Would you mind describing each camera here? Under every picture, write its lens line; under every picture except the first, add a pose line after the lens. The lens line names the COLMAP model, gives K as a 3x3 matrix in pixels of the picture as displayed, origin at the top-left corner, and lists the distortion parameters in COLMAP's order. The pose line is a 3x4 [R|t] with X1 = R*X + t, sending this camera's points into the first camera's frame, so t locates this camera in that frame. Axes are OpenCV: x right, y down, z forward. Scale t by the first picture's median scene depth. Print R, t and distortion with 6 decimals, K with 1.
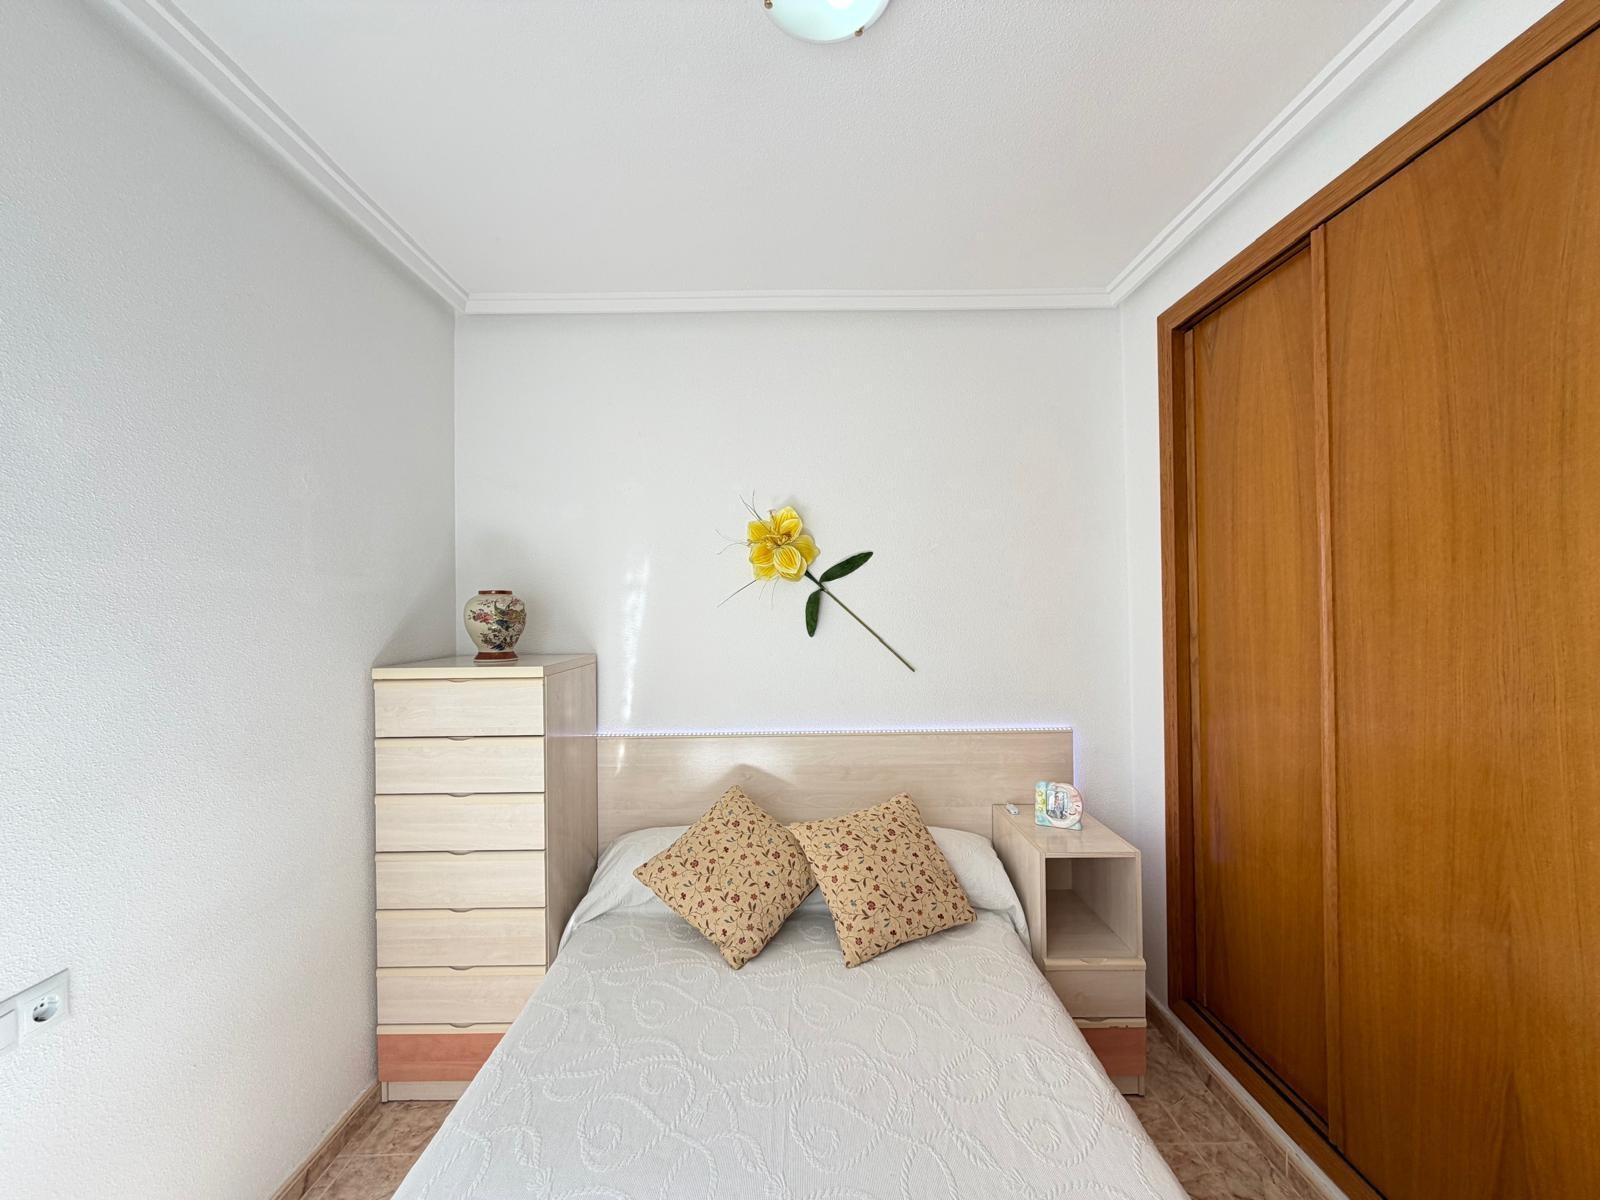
lens RADIAL K [[638.0, 0, 792.1], [0, 638.0, 599.2], [0, 0, 1]] dist [-0.003856, 0.001445]
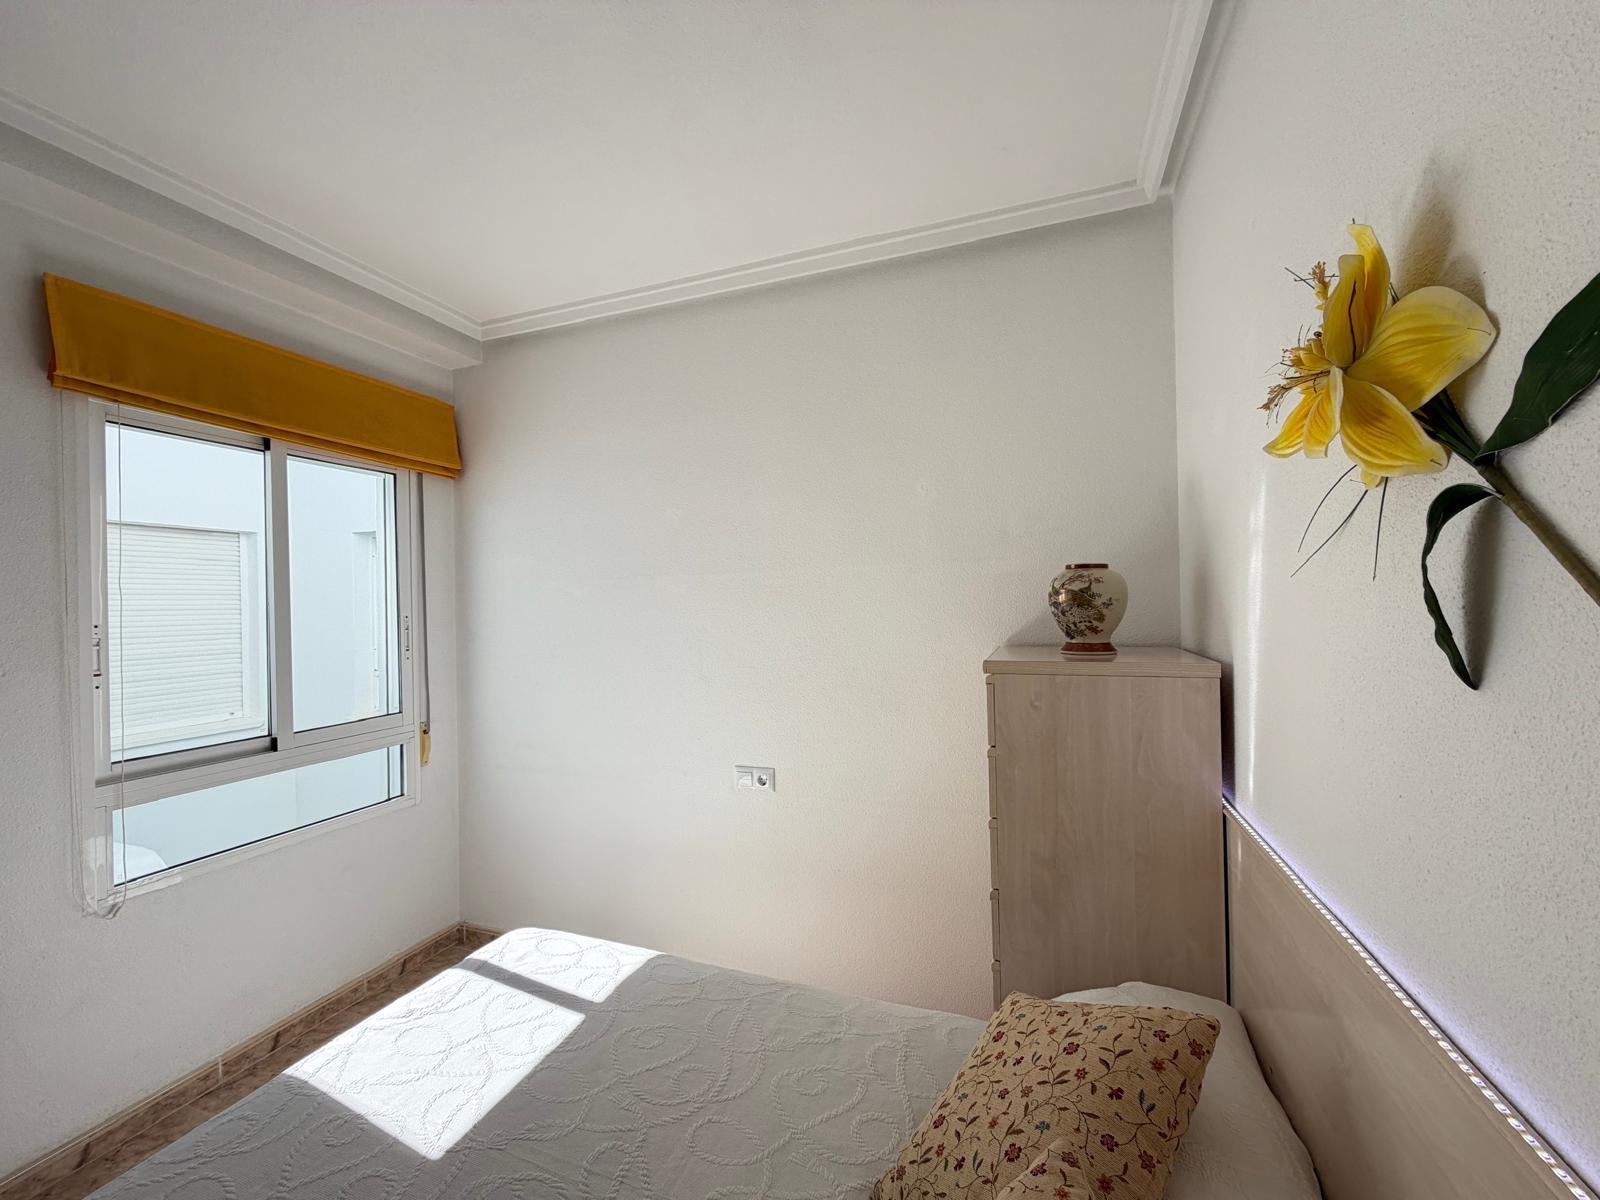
lens RADIAL K [[638.0, 0, 789.8], [0, 638.0, 610.2], [0, 0, 1]] dist [-0.003856, 0.001445]
pose [[-0.357214, 0.026672, -0.933642, 0.471018], [0.031518, 0.999367, 0.016490, 0.027116], [0.933491, -0.023536, -0.357829, 1.145455]]
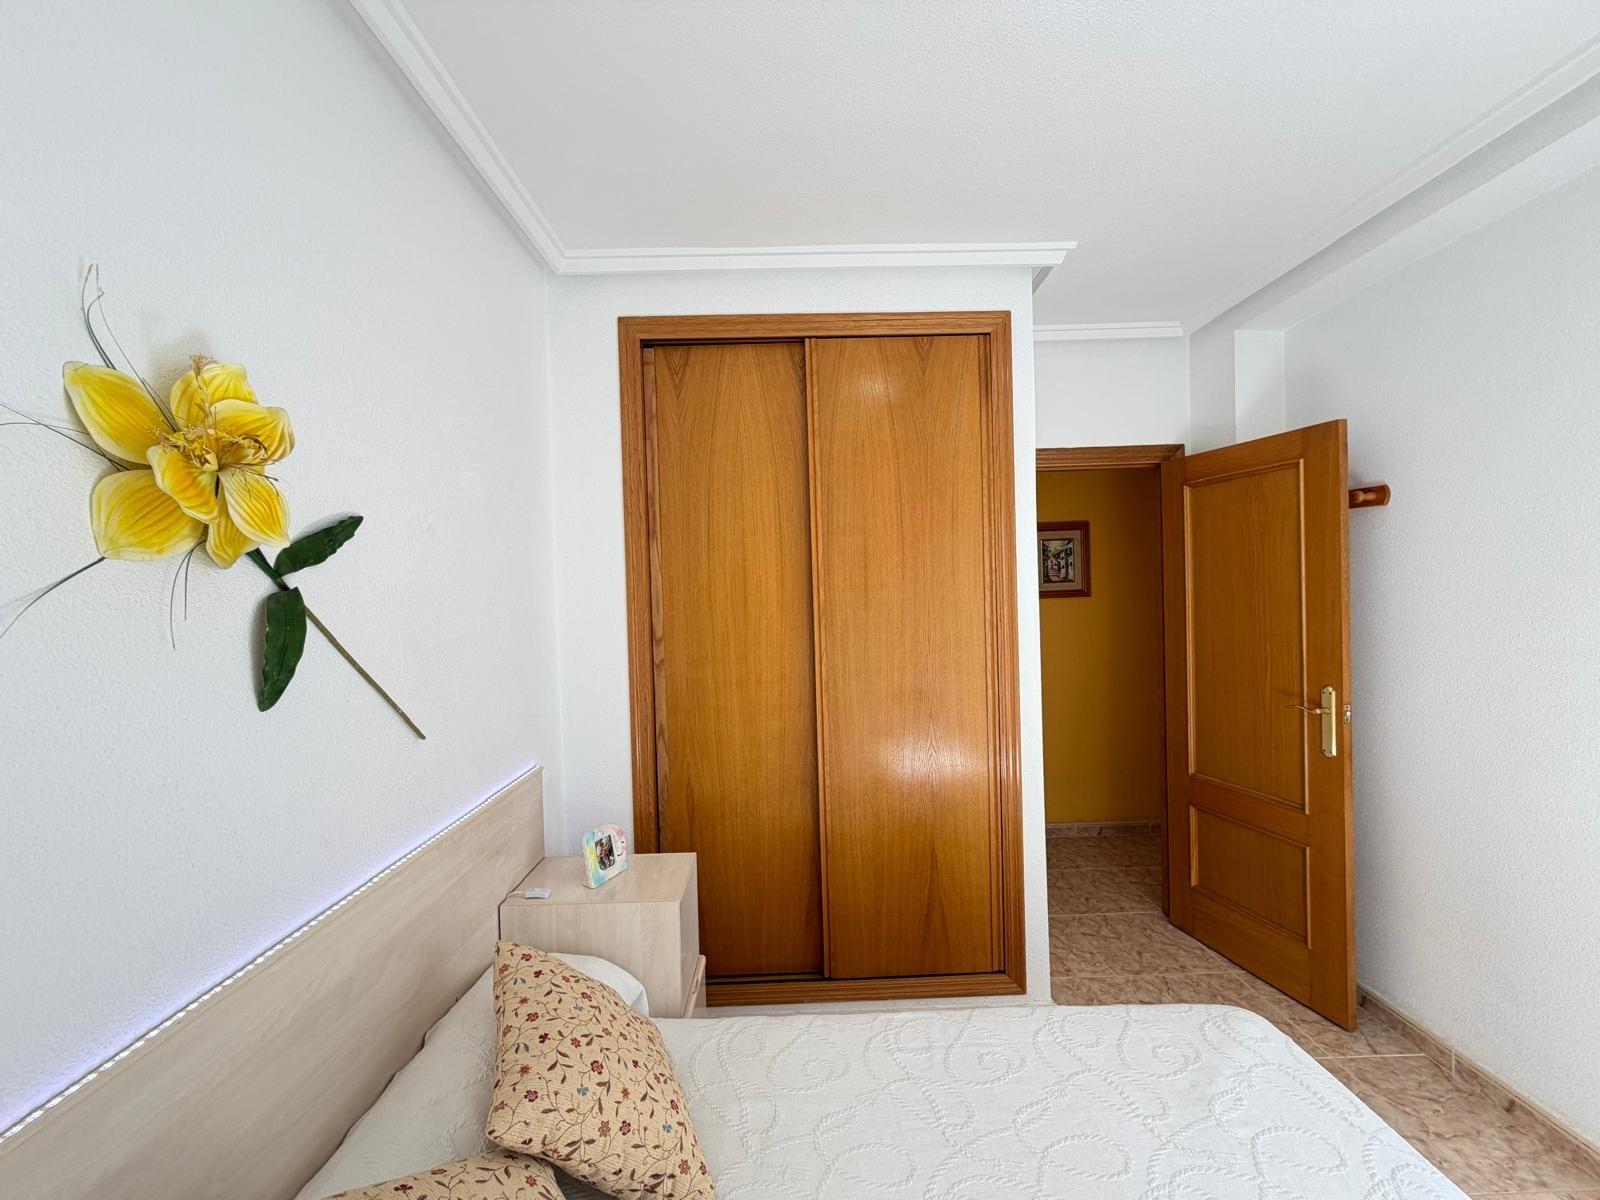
lens RADIAL K [[638.0, 0, 801.9], [0, 638.0, 599.7], [0, 0, 1]] dist [-0.003856, 0.001445]
pose [[-0.021592, -0.001354, 0.999766, -0.504470], [0.017555, 0.999844, 0.001733, -0.005766], [-0.999613, 0.017588, -0.021564, 0.909666]]
